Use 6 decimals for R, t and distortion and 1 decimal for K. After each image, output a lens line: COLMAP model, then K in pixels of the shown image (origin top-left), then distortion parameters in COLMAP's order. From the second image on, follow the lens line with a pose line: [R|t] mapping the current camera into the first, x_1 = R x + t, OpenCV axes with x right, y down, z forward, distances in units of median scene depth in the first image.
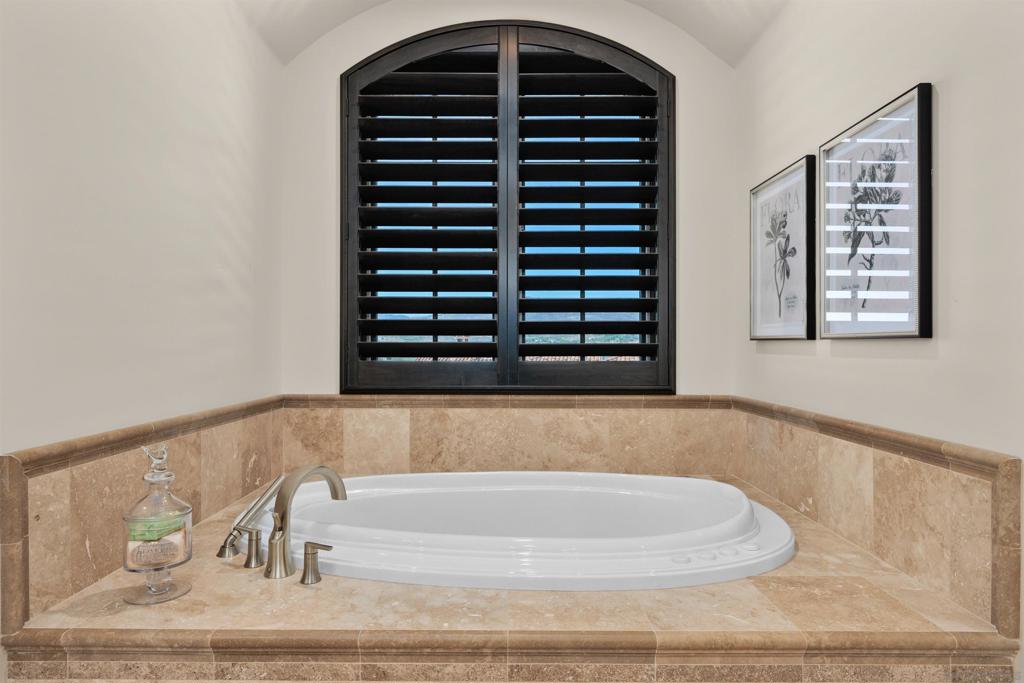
lens RADIAL K [[606.9, 0, 511.2], [0, 606.9, 343.0], [0, 0, 1]] dist [-0.000743, -0.000506]
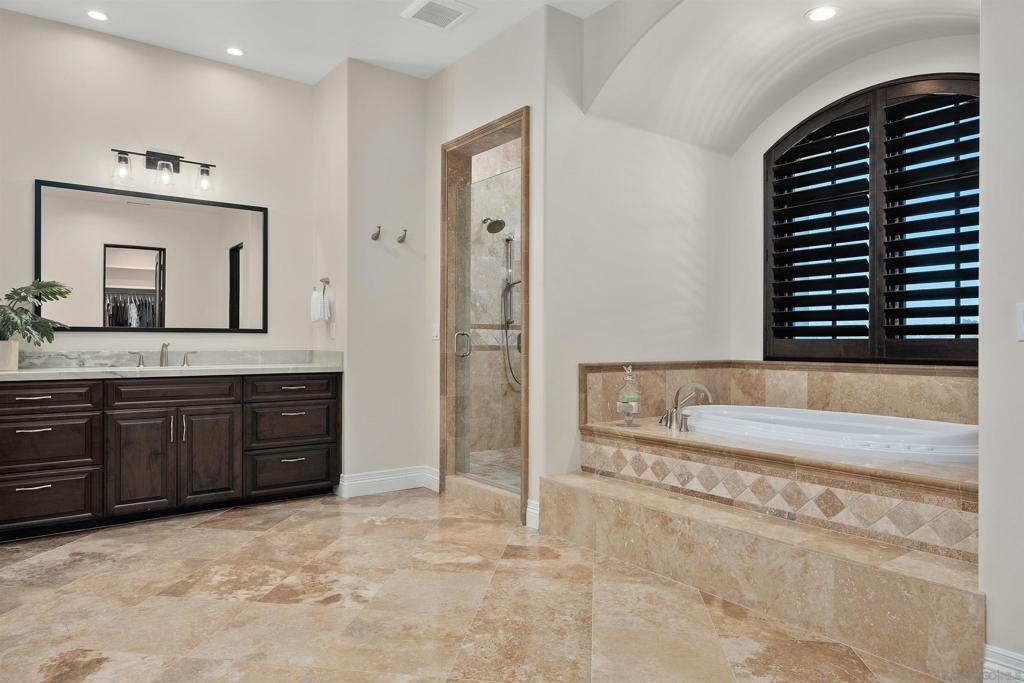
lens RADIAL K [[648.6, 0, 511.3], [0, 648.6, 341.2], [0, 0, 1]] dist [0.001133, 0.001250]
pose [[0.602100, -0.003637, -0.798412, 0.651577], [0.000140, 0.999990, -0.004450, 0.042282], [0.798421, 0.002568, 0.602095, -0.509598]]
